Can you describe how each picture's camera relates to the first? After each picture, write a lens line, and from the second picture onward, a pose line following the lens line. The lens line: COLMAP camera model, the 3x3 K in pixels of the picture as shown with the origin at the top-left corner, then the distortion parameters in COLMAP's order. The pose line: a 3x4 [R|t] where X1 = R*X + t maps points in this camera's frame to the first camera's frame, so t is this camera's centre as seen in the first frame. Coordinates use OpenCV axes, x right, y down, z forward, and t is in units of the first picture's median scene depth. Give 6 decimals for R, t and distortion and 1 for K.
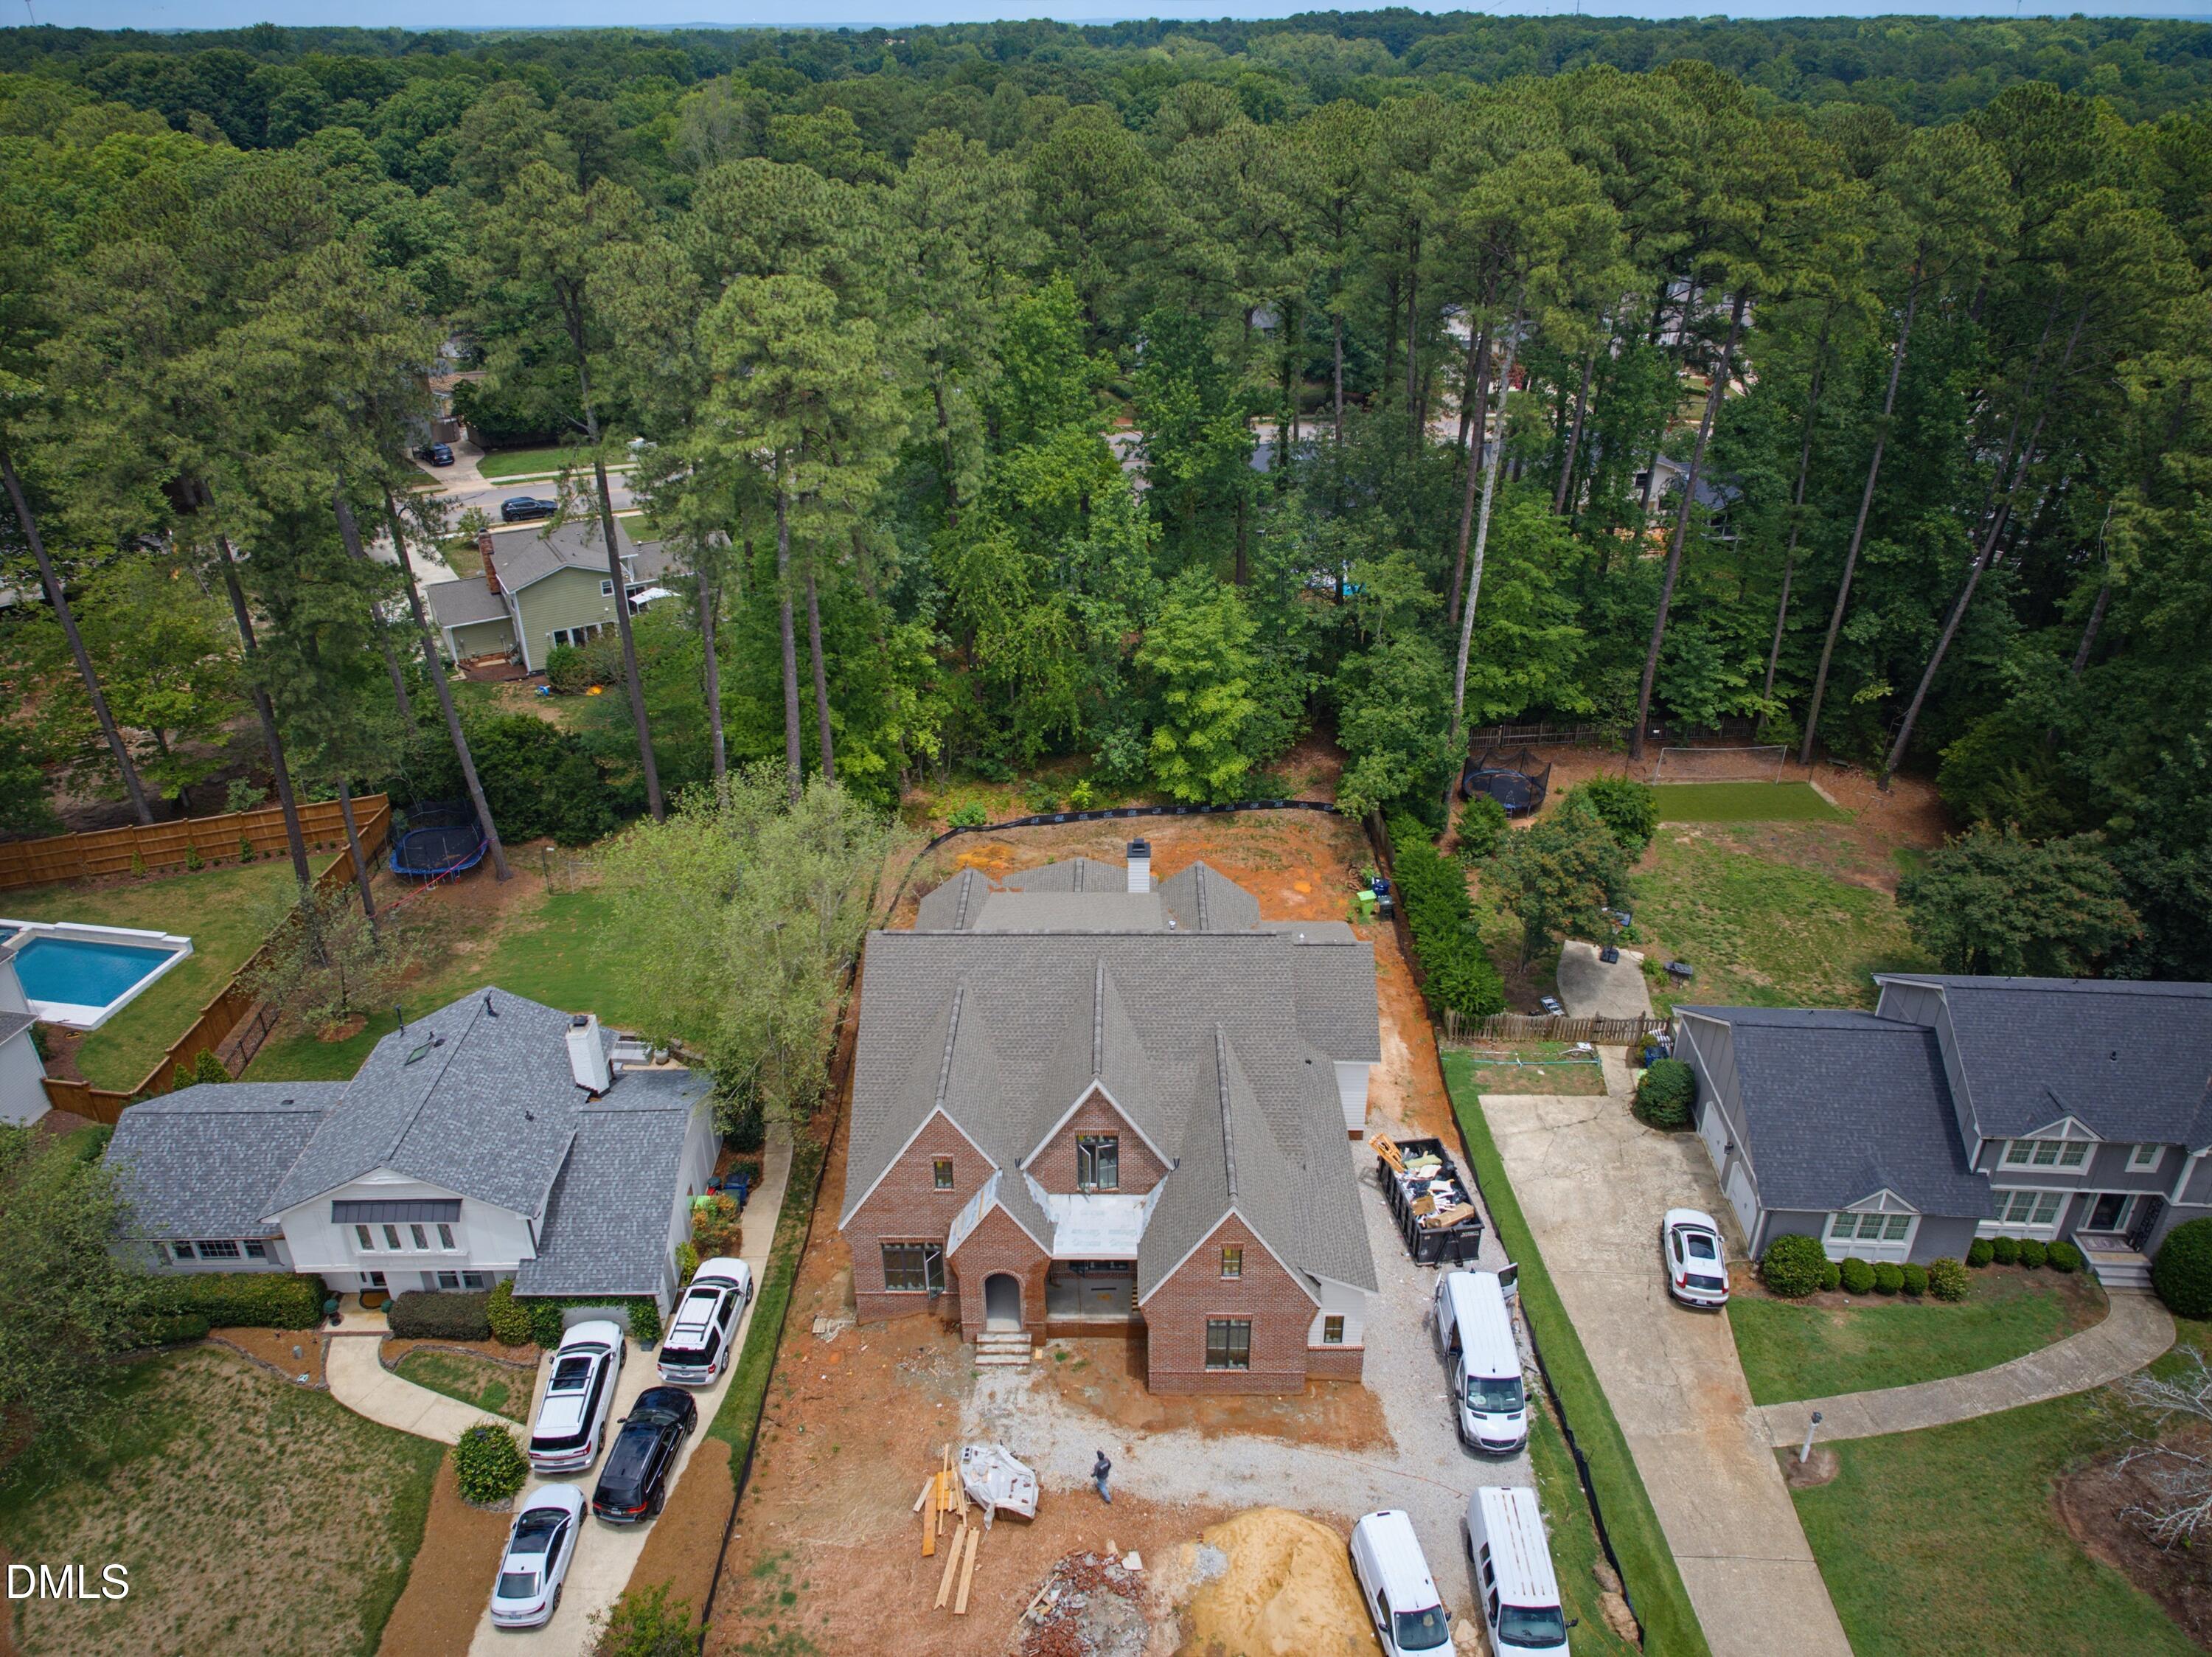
lens RADIAL K [[1515.4, 0, 1105.2], [0, 1515.4, 828.0], [0, 0, 1]] dist [-0.011077, 0.009326]
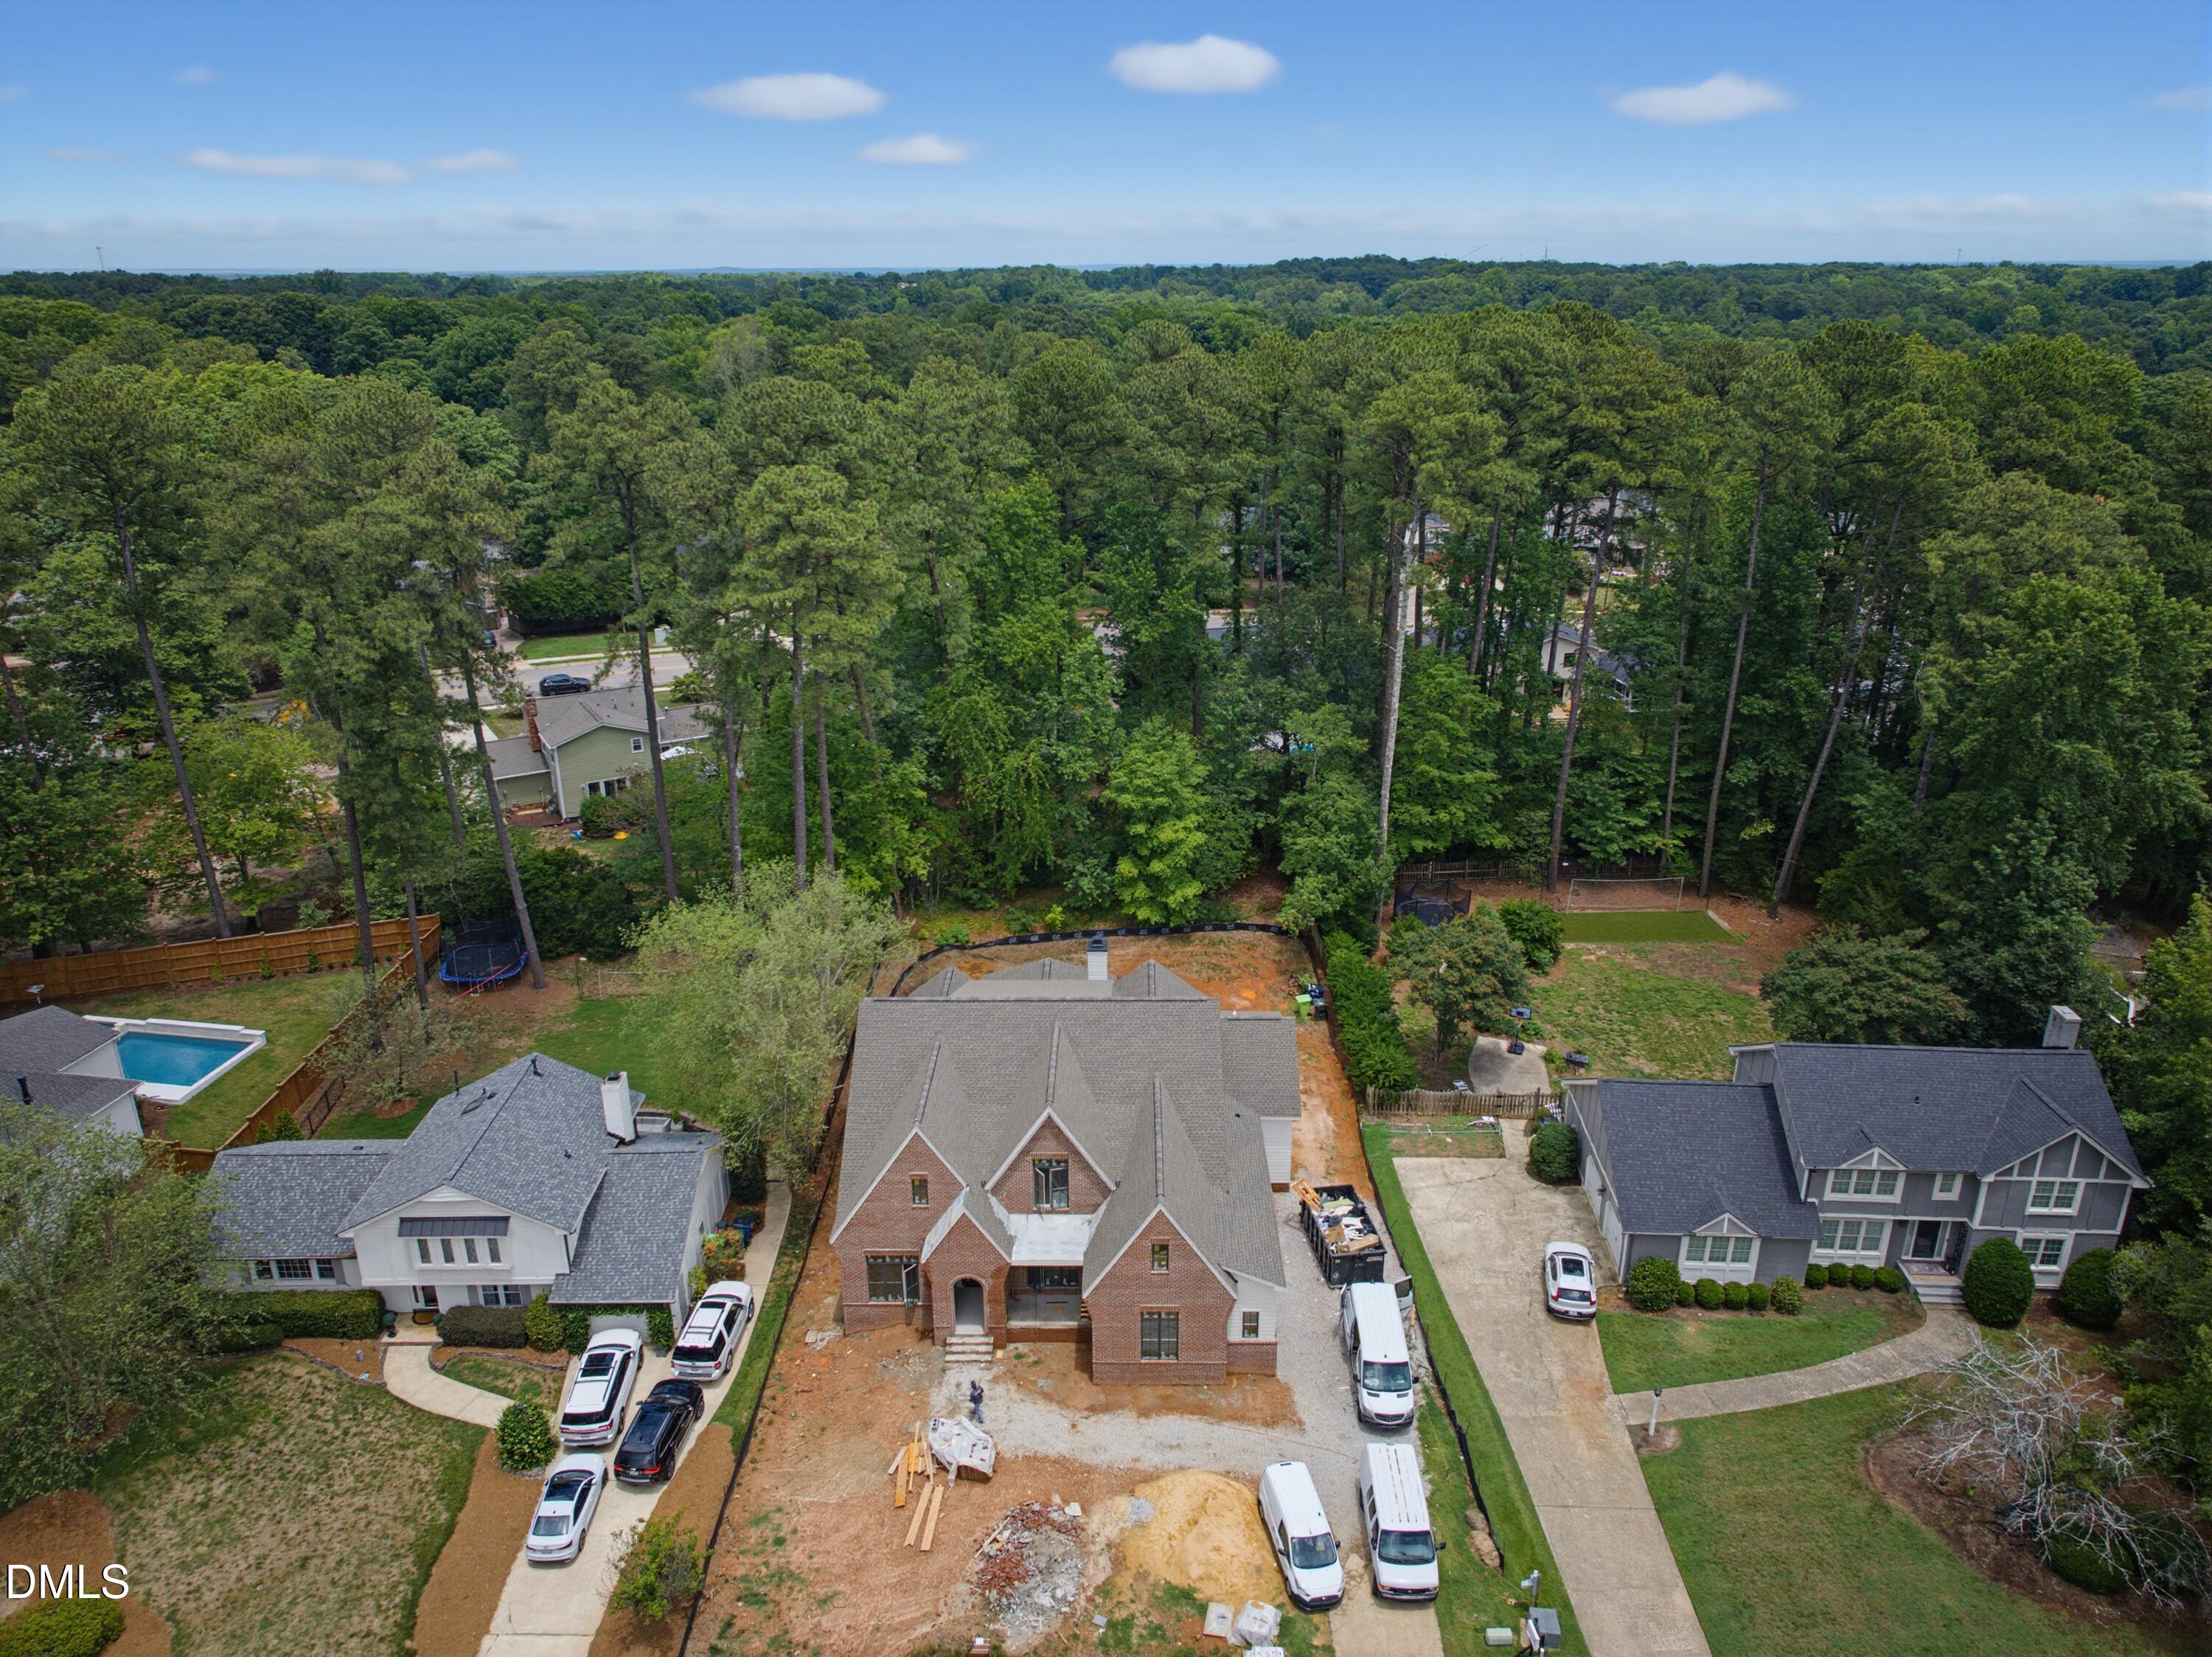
lens RADIAL K [[1515.4, 0, 1104.0], [0, 1515.4, 826.4], [0, 0, 1]] dist [-0.011077, 0.009326]
pose [[0.999999, 0.000789, -0.001528, 0.029721], [-0.000988, 0.990779, -0.135482, 0.082191], [0.001407, 0.135484, 0.990779, -0.161847]]
